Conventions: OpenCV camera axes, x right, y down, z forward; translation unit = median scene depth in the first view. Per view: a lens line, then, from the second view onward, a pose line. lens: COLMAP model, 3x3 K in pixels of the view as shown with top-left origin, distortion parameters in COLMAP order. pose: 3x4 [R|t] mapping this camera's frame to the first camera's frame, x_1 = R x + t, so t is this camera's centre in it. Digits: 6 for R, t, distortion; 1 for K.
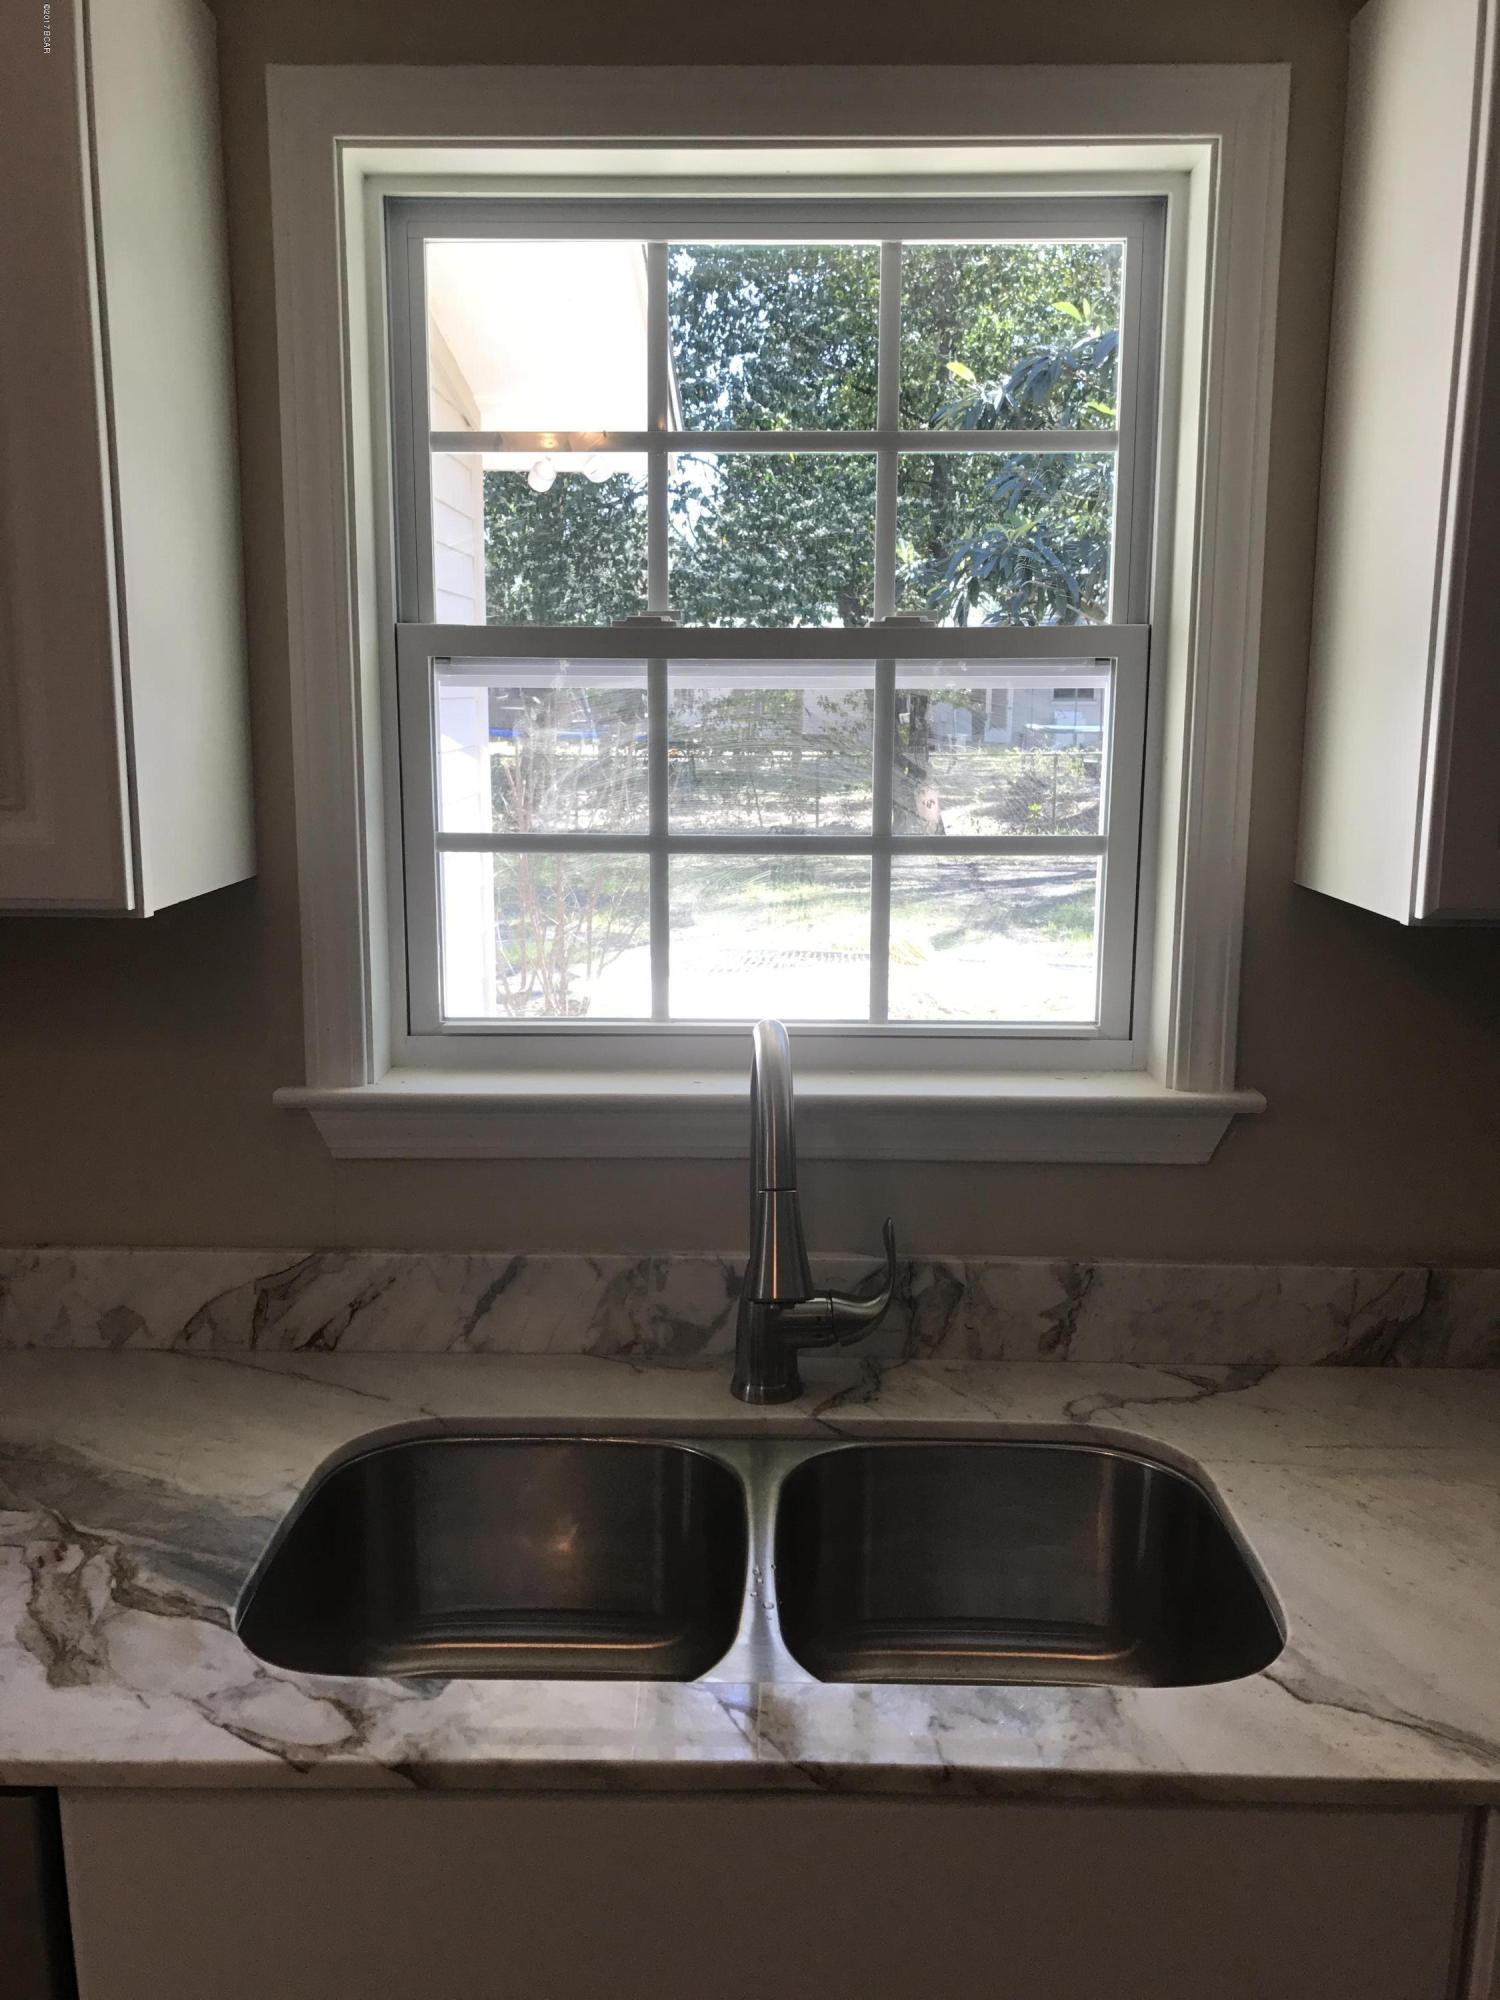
lens RADIAL K [[1649.6, 0, 750.0], [0, 1649.6, 1000.0], [0, 0, 1]] dist [0.032168, -0.005913]
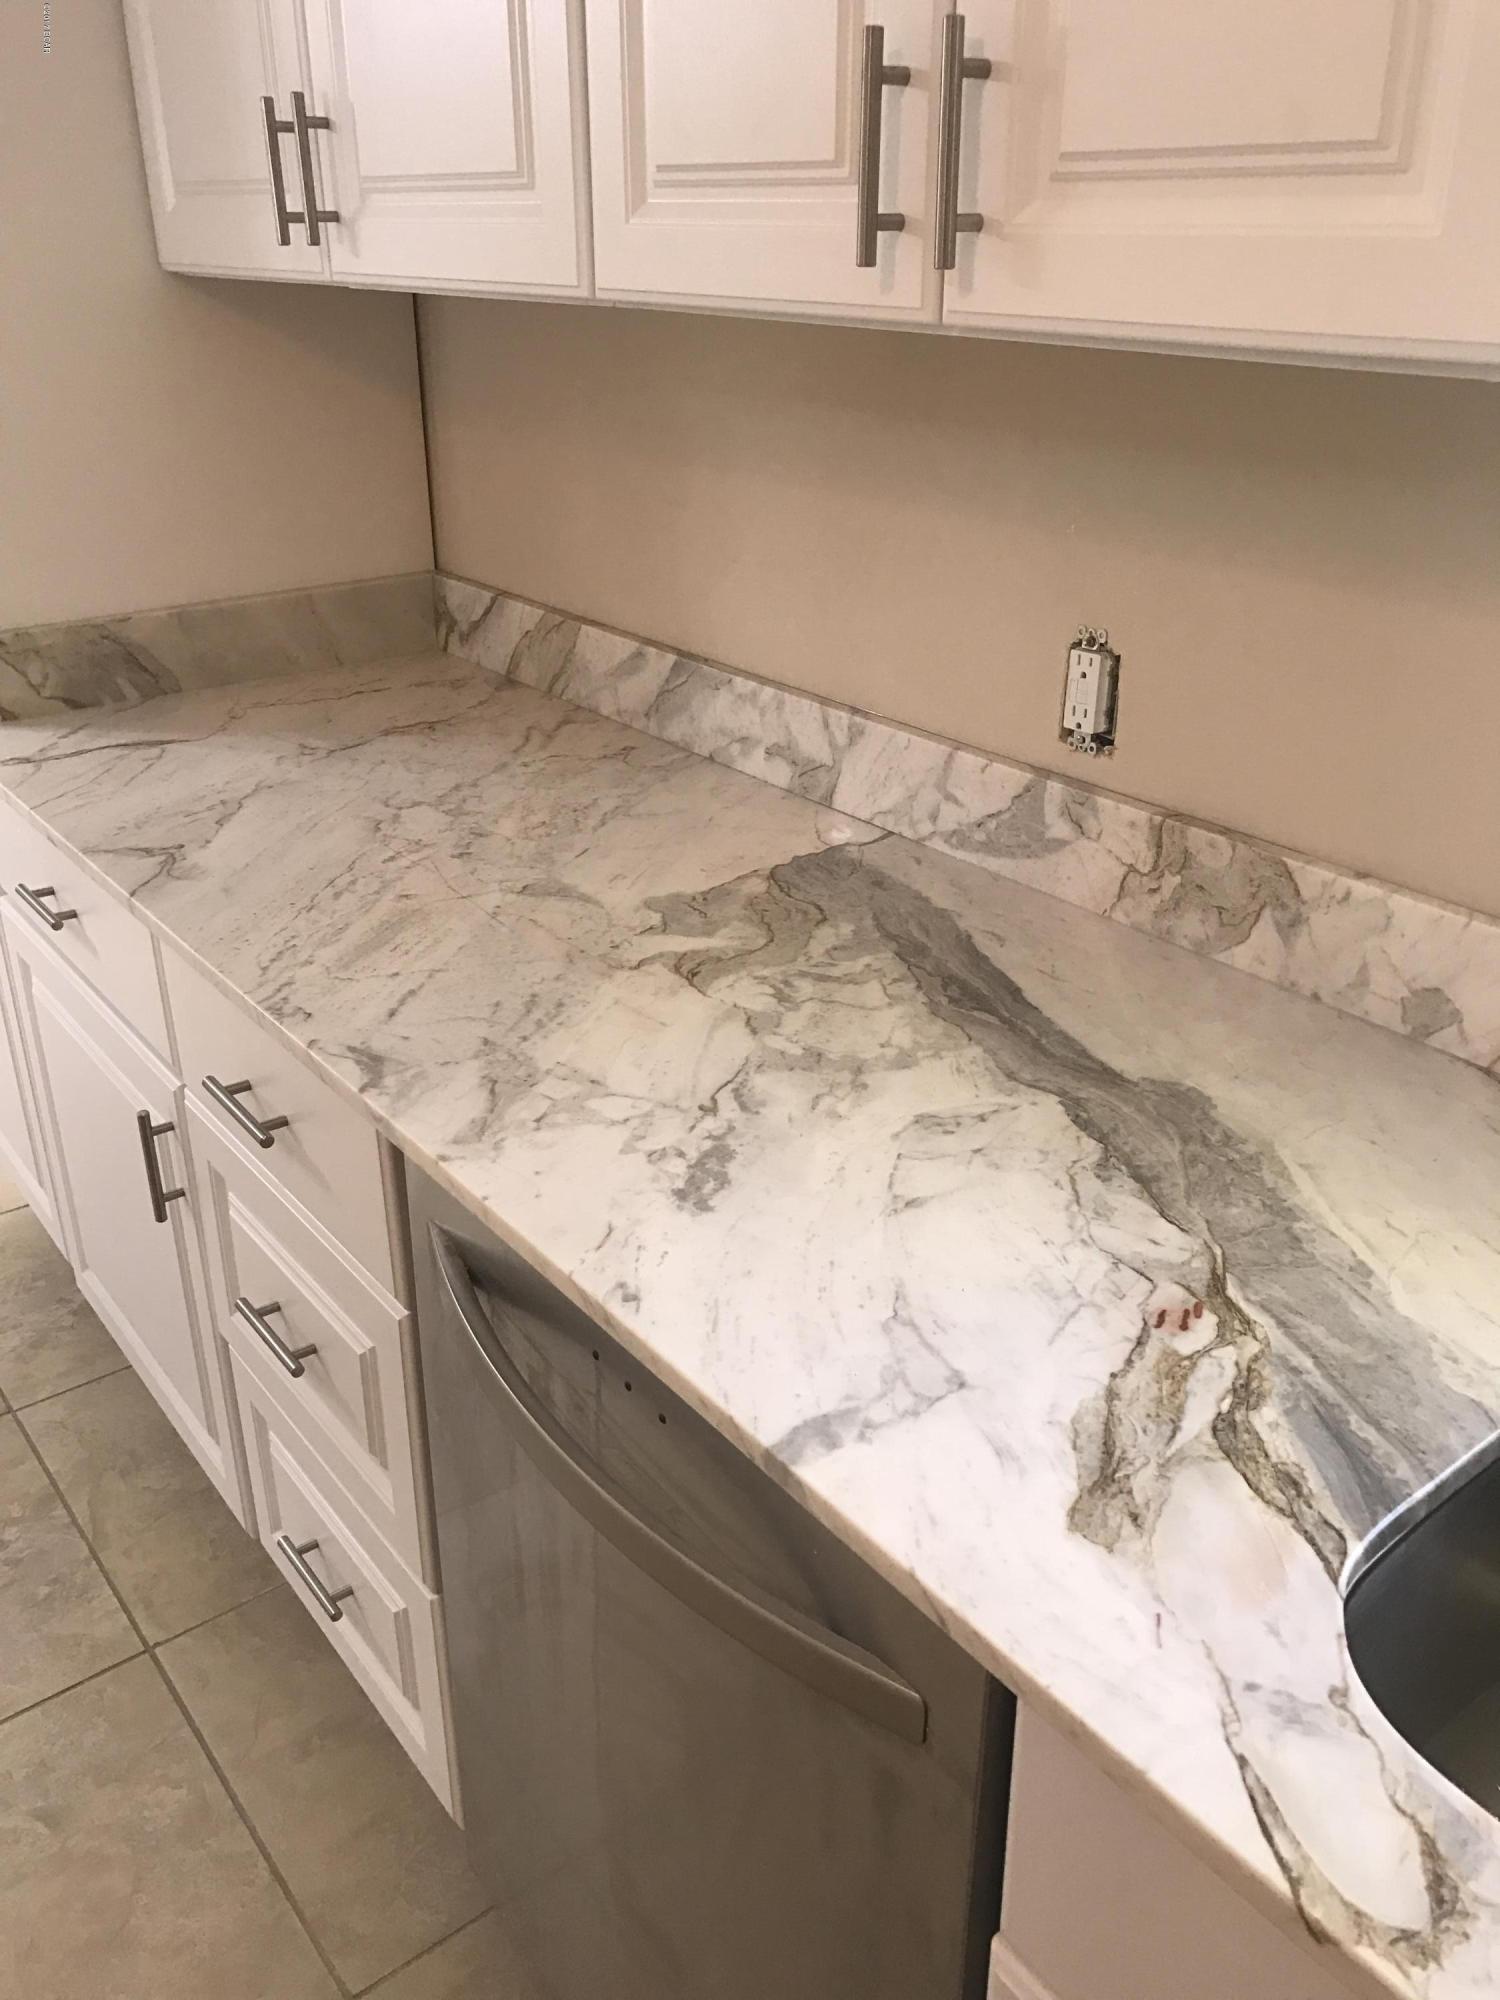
lens RADIAL K [[1649.6, 0, 750.0], [0, 1649.6, 1000.0], [0, 0, 1]] dist [0.032168, -0.005913]
pose [[0.619695, 0.330263, -0.711972, -0.066733], [-0.130799, 0.937925, 0.321229, -0.000875], [0.773867, -0.105939, 0.624425, 0.408489]]
